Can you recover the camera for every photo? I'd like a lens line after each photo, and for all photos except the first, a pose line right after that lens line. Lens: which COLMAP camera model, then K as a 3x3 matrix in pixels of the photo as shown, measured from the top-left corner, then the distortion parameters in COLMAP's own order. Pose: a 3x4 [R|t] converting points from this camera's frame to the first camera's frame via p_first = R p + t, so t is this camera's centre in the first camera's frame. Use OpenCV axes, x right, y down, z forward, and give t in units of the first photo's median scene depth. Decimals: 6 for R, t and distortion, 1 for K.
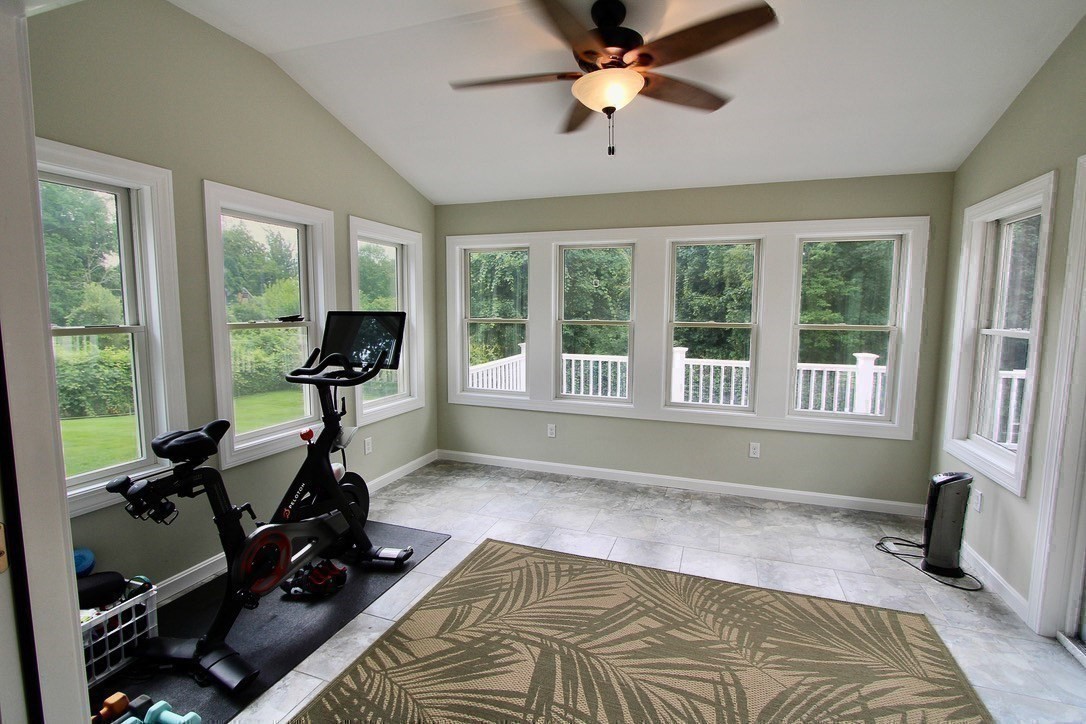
lens RADIAL K [[505.7, 0, 546.2], [0, 505.7, 357.7], [0, 0, 1]] dist [-0.015028, 0.000761]
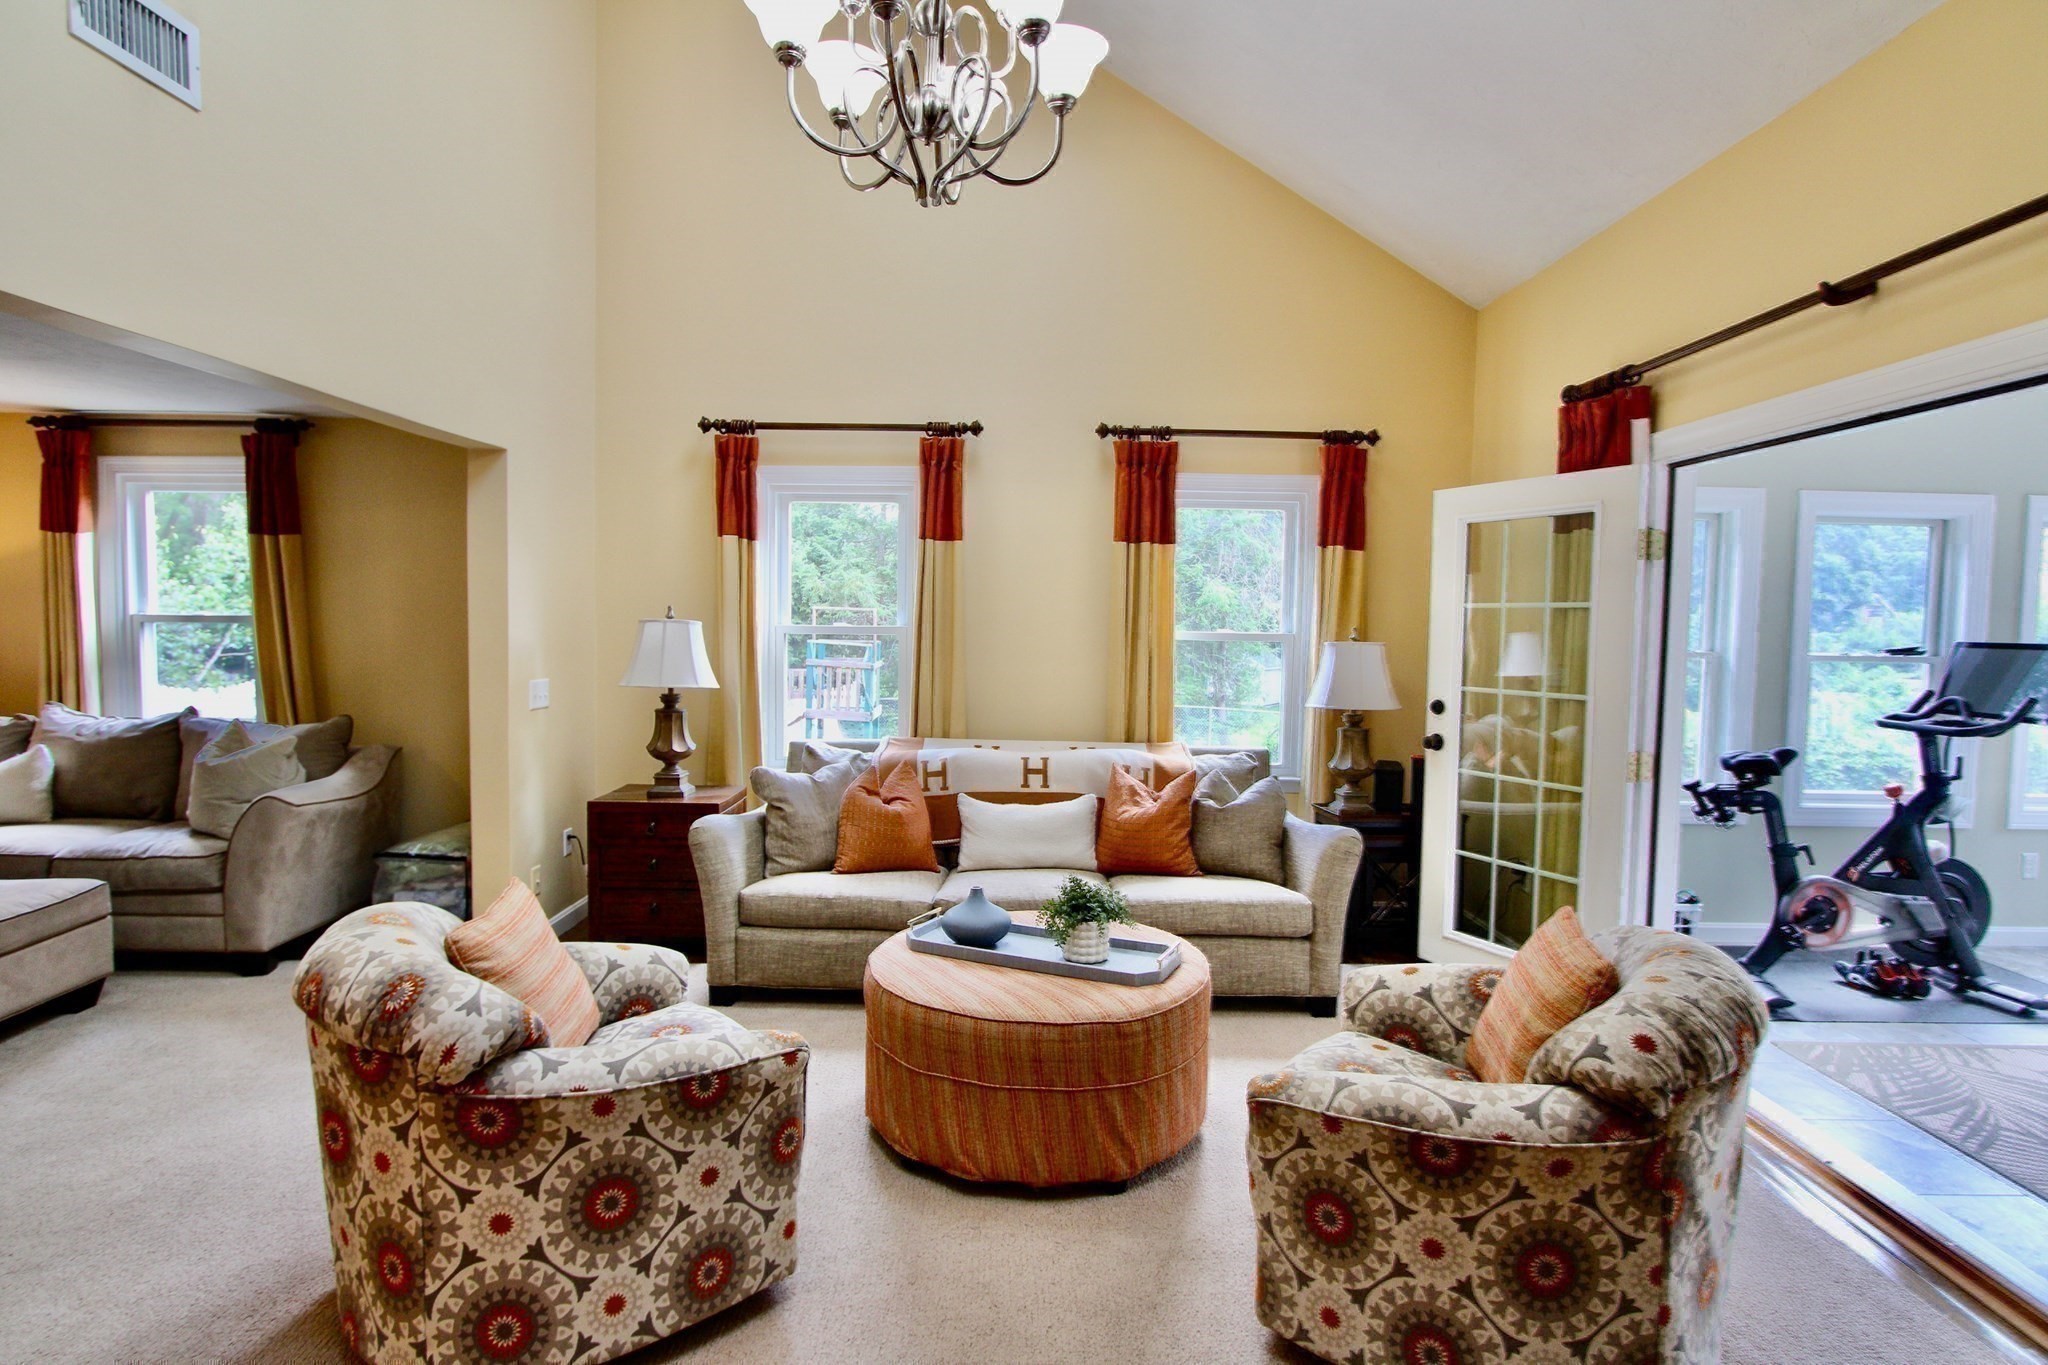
lens RADIAL K [[1072.3, 0, 1024.0], [0, 1072.3, 682.5], [0, 0, 1]] dist [-0.005537, -0.000749]
pose [[0.351746, 0.057833, -0.934307, 0.618941], [-0.110447, 0.993682, 0.019927, 0.096827], [0.929557, 0.096182, 0.355912, -0.918767]]
